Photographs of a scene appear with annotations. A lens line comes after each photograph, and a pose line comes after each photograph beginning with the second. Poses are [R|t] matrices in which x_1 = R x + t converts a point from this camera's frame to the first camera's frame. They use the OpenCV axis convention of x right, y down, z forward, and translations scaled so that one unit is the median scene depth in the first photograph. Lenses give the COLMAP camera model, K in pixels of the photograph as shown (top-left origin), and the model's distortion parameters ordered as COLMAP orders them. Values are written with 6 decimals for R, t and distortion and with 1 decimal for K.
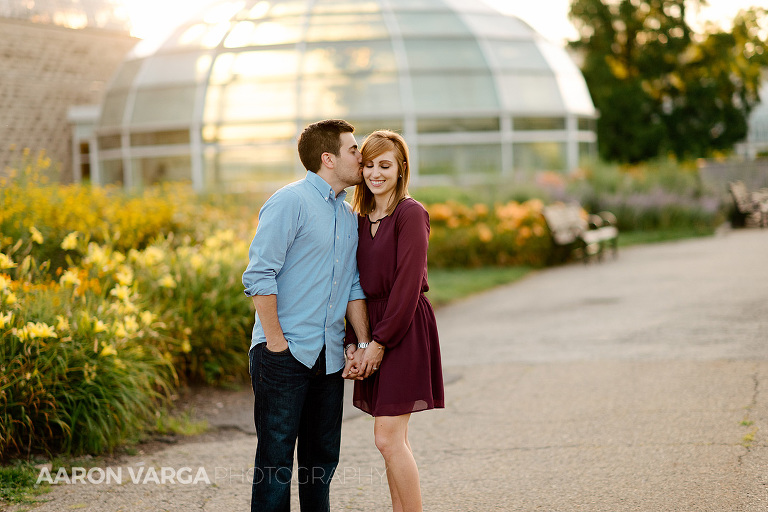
lens RADIAL K [[1201.1, 0, 363.0], [0, 1201.1, 256.6], [0, 0, 1]] dist [0.018595, -0.104578]
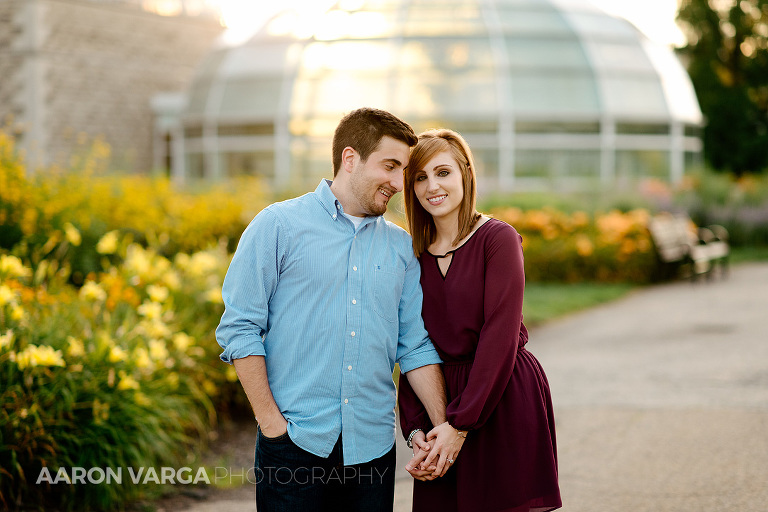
lens RADIAL K [[1201.1, 0, 363.0], [0, 1201.1, 256.6], [0, 0, 1]] dist [0.018595, -0.104578]
pose [[0.996277, 0.042452, -0.075027, 0.005765], [-0.042348, 0.999098, 0.002971, -0.016161], [0.075085, 0.000217, 0.997177, 0.179009]]
